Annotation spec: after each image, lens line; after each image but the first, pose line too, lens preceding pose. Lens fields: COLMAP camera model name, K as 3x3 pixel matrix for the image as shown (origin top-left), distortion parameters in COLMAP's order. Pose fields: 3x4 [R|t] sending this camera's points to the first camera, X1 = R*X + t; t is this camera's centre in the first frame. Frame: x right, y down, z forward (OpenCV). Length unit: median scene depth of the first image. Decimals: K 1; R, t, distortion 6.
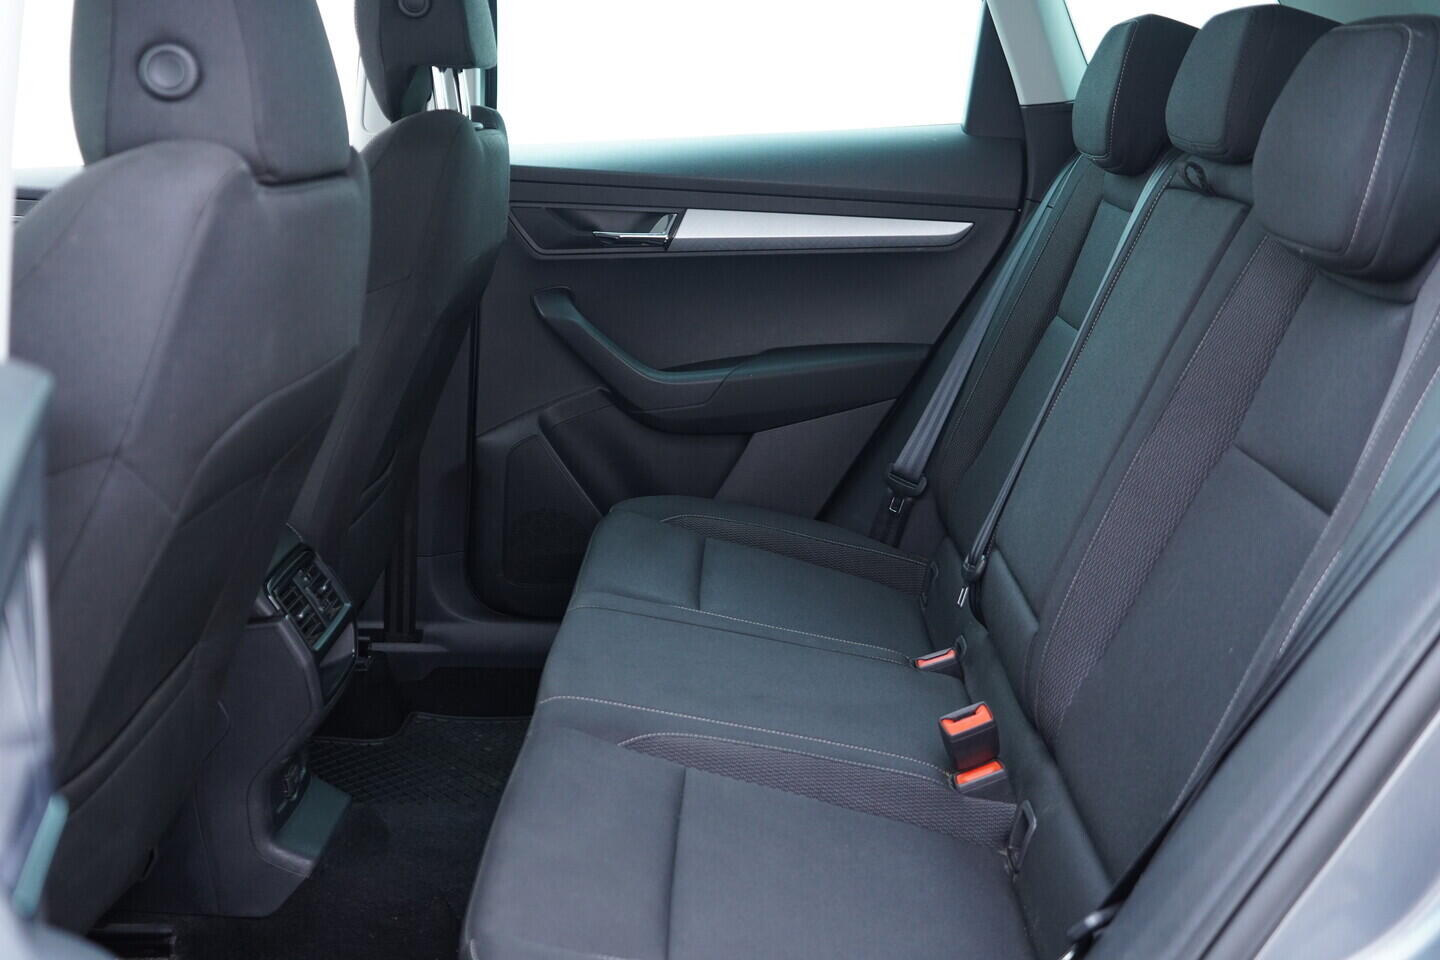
lens RADIAL K [[1474.8, 0, 720.8], [0, 1474.8, 468.1], [0, 0, 1]] dist [-0.000712, -0.005928]
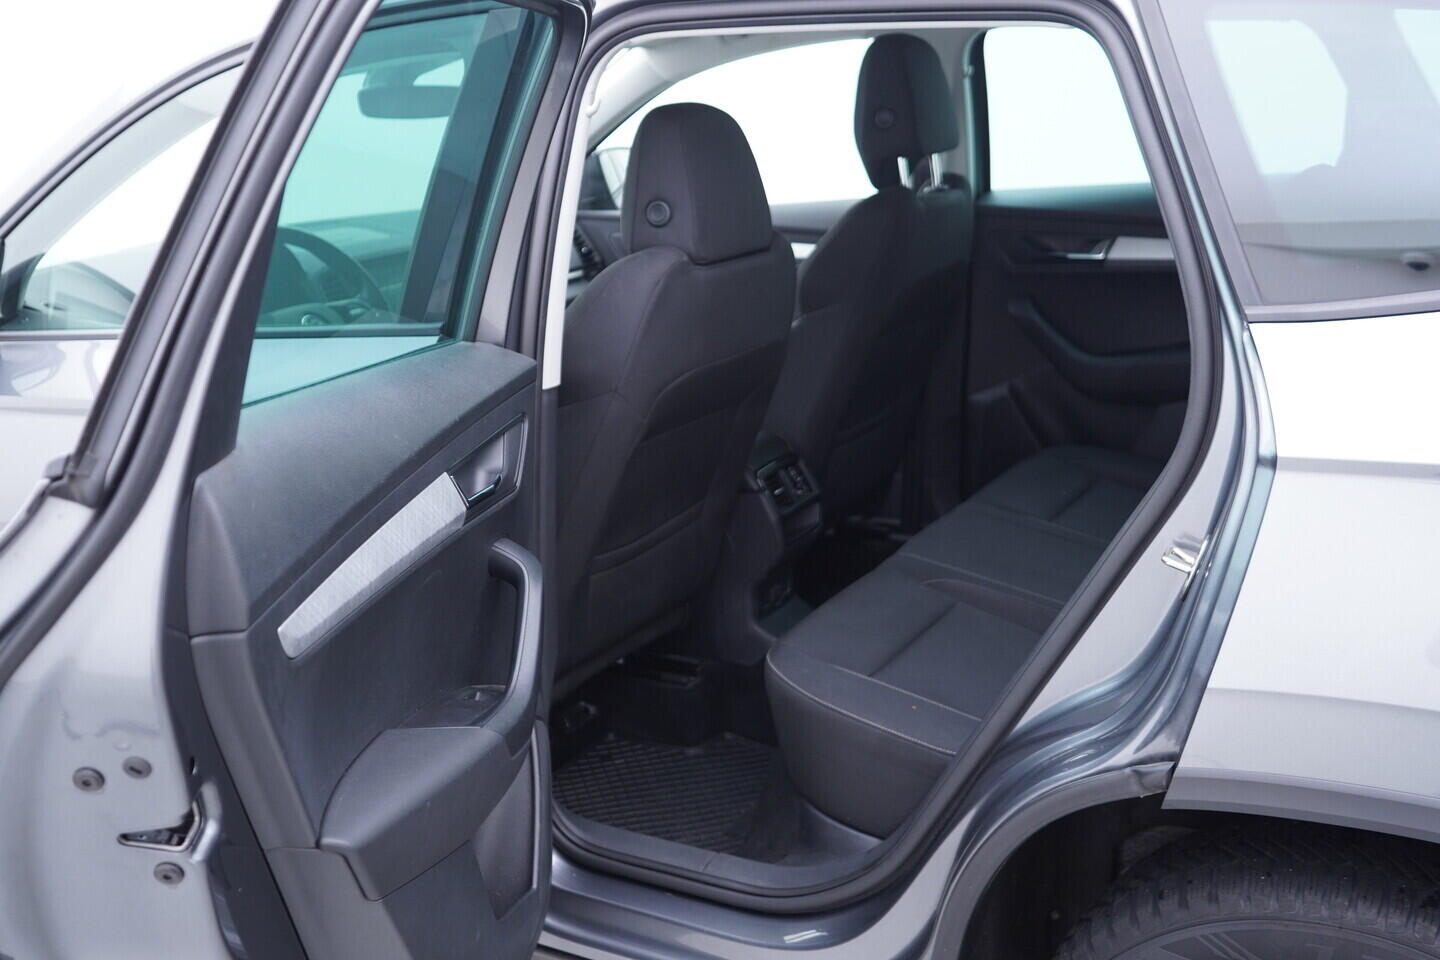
lens RADIAL K [[1474.8, 0, 720.8], [0, 1474.8, 468.1], [0, 0, 1]] dist [-0.000712, -0.005928]
pose [[0.865491, 0.086164, -0.493458, 0.499396], [-0.070427, 0.996241, 0.050433, -0.009685], [0.495949, -0.008897, 0.868306, -0.514967]]
